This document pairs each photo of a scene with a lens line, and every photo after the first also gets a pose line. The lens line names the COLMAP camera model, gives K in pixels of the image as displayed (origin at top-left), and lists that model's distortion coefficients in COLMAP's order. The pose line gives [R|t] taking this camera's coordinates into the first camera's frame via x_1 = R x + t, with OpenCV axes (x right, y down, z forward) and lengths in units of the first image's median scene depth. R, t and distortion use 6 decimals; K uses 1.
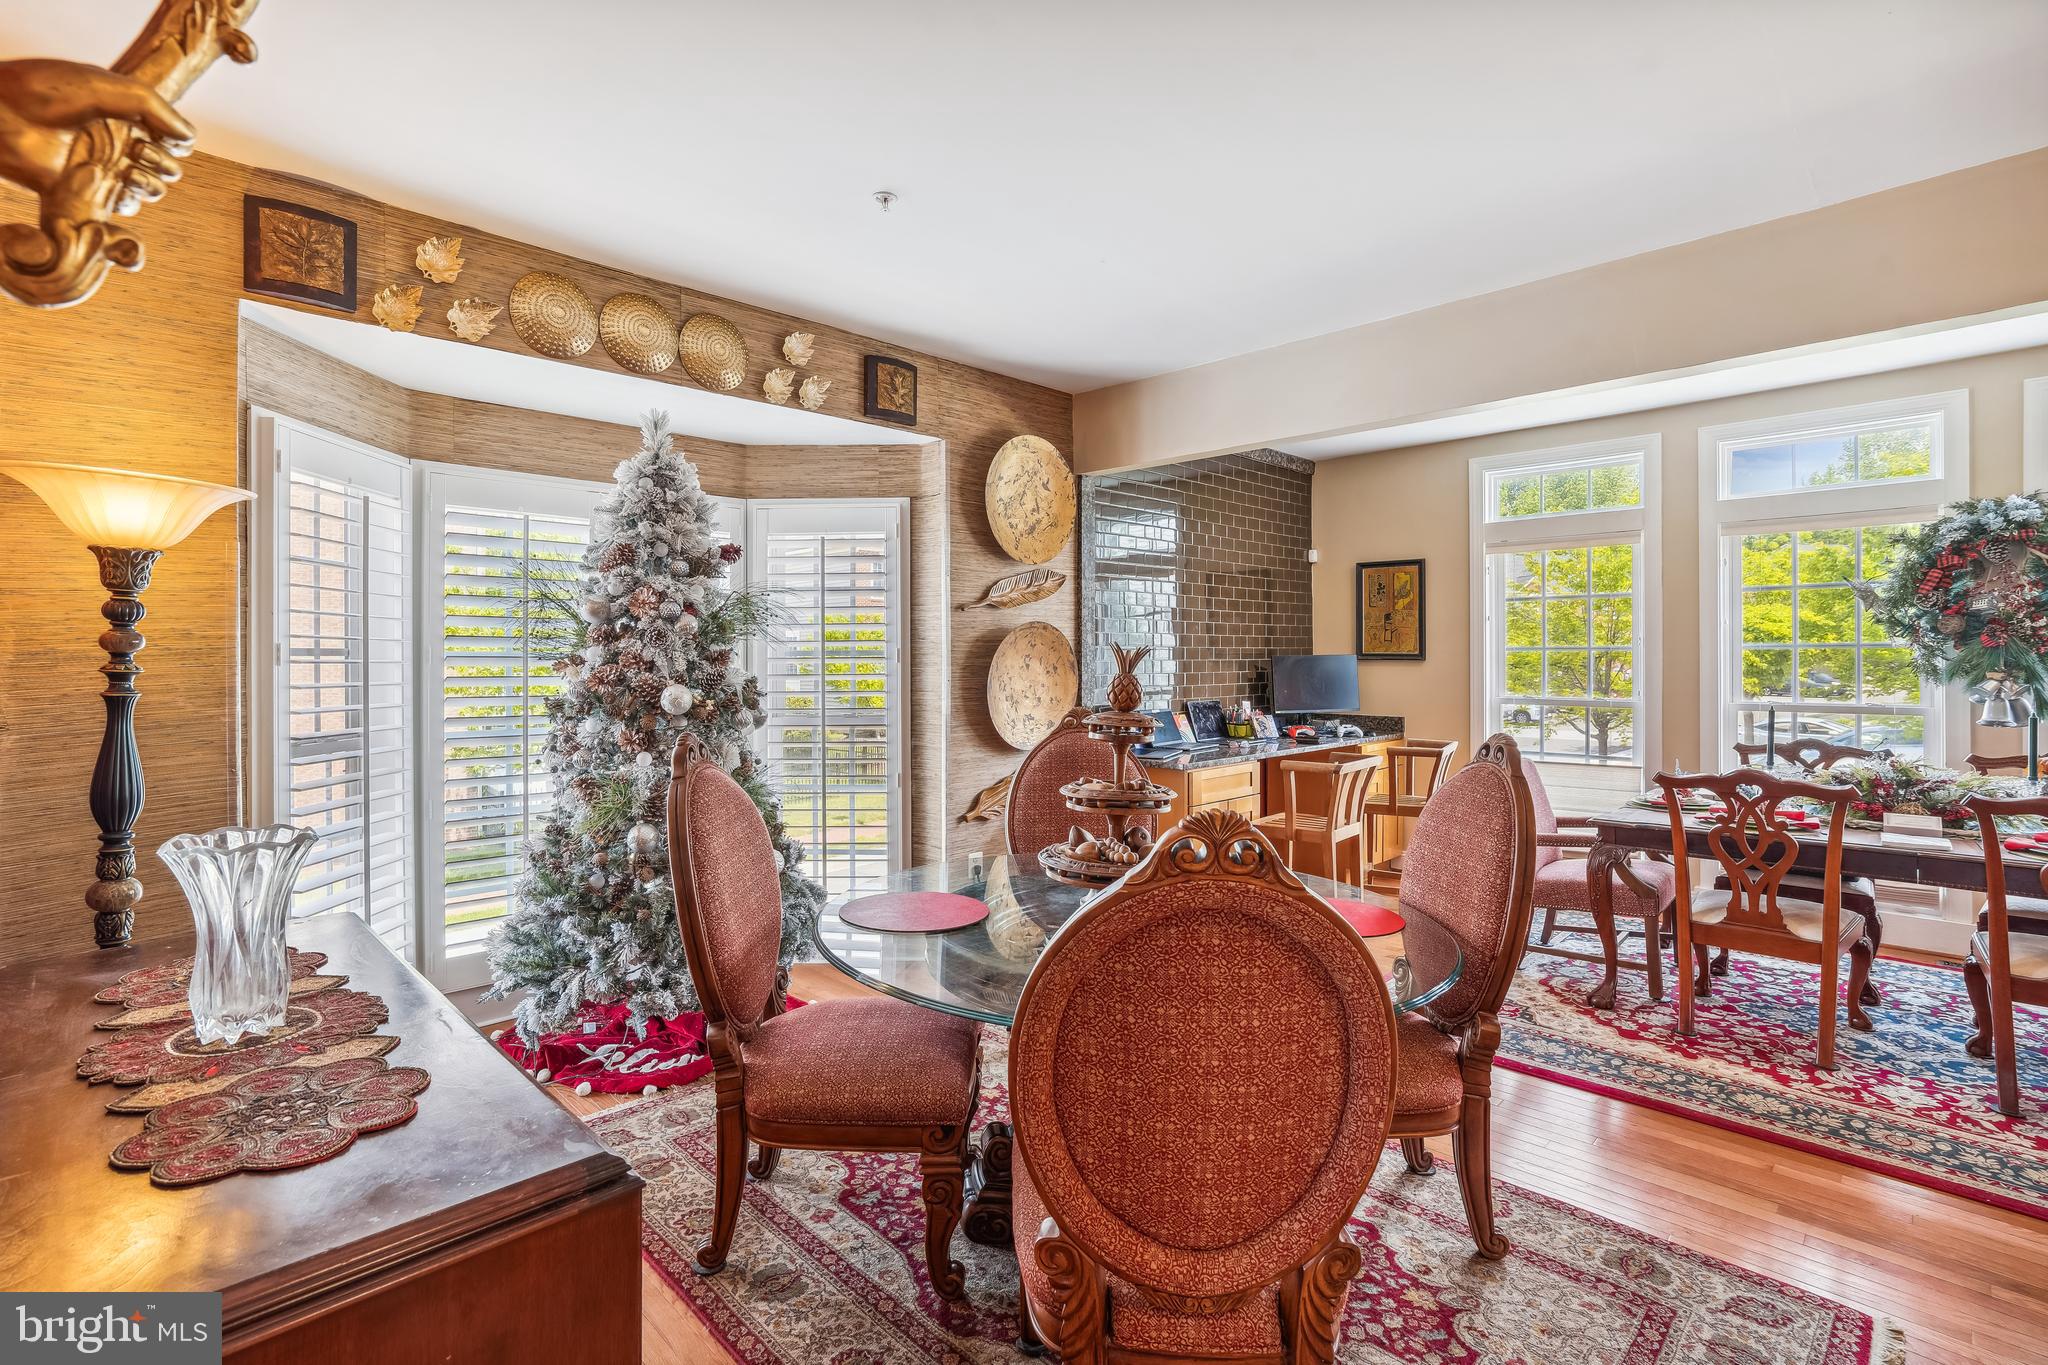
lens RADIAL K [[939.7, 0, 1012.7], [0, 939.7, 675.5], [0, 0, 1]] dist [-0.008583, 0.001792]
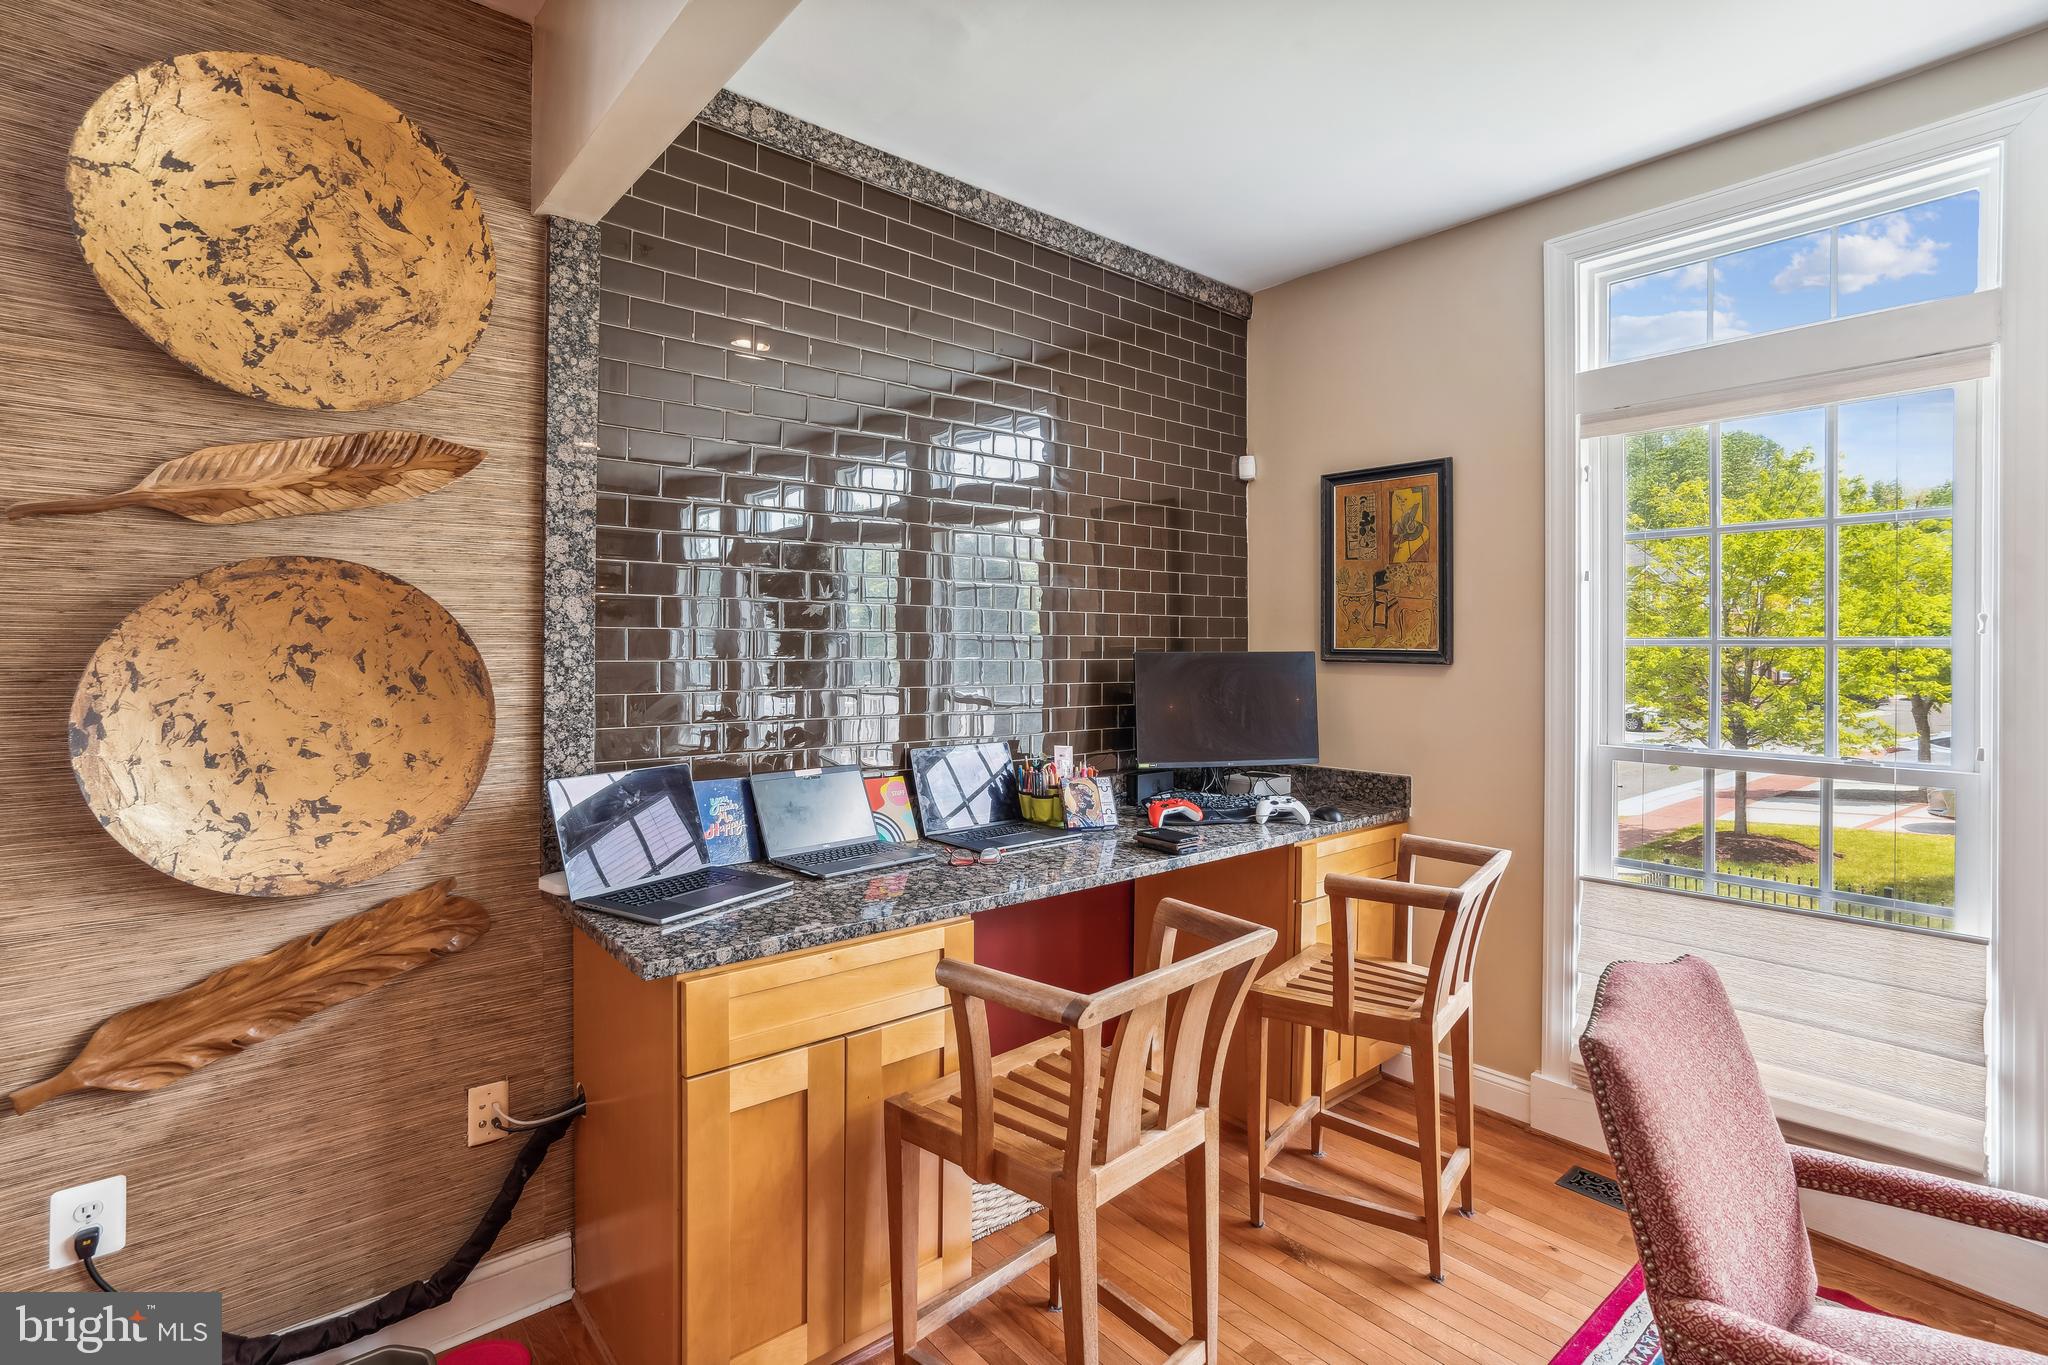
lens RADIAL K [[939.7, 0, 1016.9], [0, 939.7, 646.5], [0, 0, 1]] dist [-0.008583, 0.001792]
pose [[0.995971, 0.010358, -0.089080, 0.254068], [-0.012158, 0.999732, -0.019688, -0.013224], [0.088852, 0.020691, 0.995830, 0.486159]]
